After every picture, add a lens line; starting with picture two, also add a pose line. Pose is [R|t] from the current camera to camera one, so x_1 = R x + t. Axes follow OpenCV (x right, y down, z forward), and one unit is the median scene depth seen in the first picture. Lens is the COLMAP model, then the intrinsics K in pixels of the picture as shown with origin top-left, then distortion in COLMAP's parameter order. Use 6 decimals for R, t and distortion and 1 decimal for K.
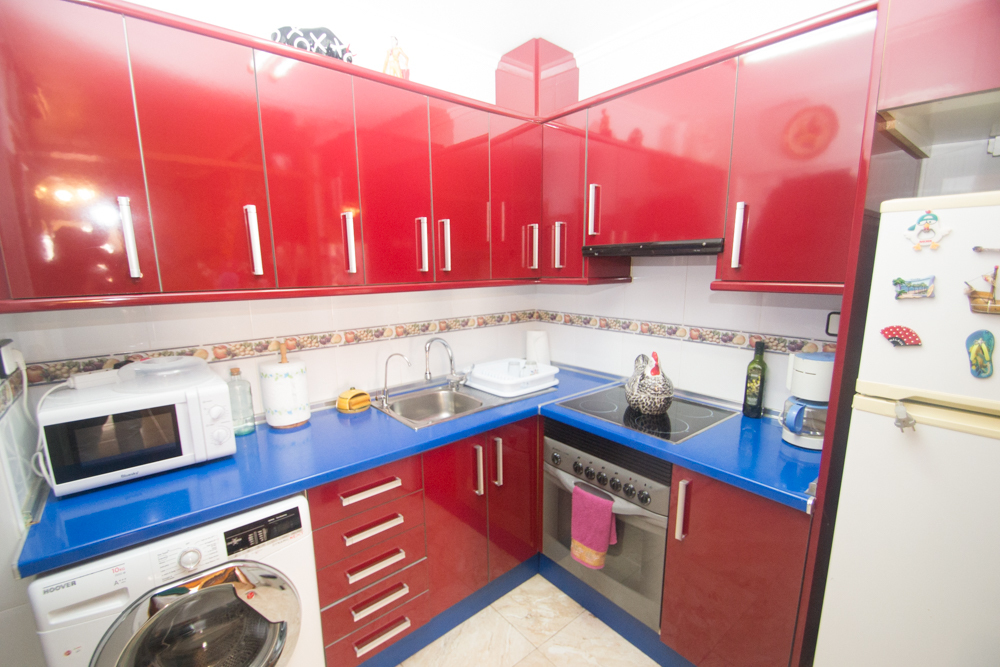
lens RADIAL K [[444.1, 0, 496.4], [0, 444.1, 350.4], [0, 0, 1]] dist [0.020411, -0.020674]
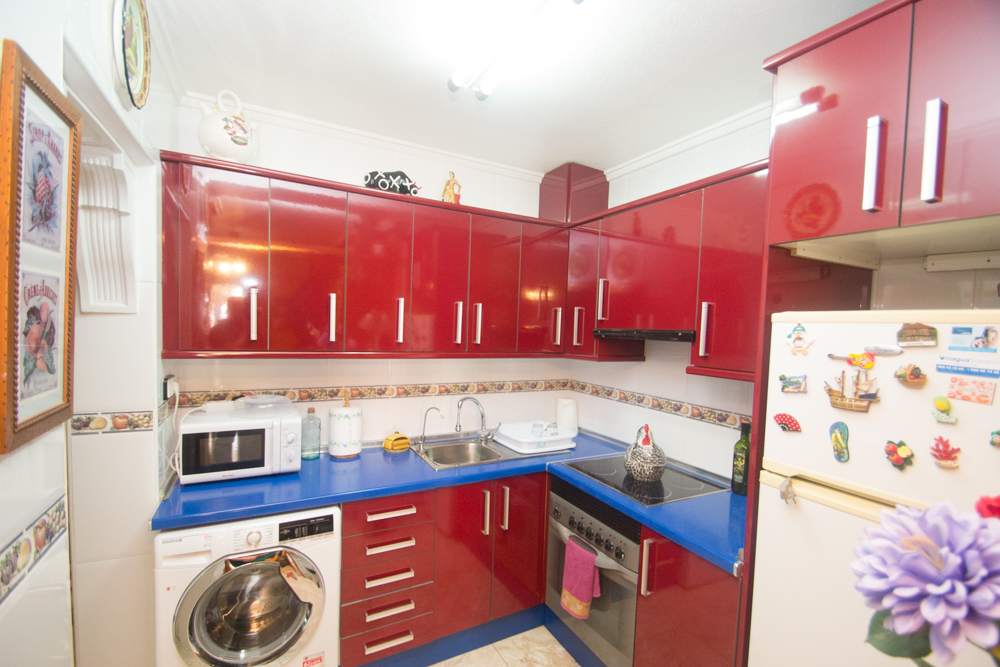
lens RADIAL K [[444.1, 0, 496.4], [0, 444.1, 350.4], [0, 0, 1]] dist [0.020411, -0.020674]
pose [[0.977855, 0.056597, -0.201484, 0.205762], [-0.084917, 0.987226, -0.134814, 0.003214], [0.191280, 0.148938, 0.970170, -0.205090]]
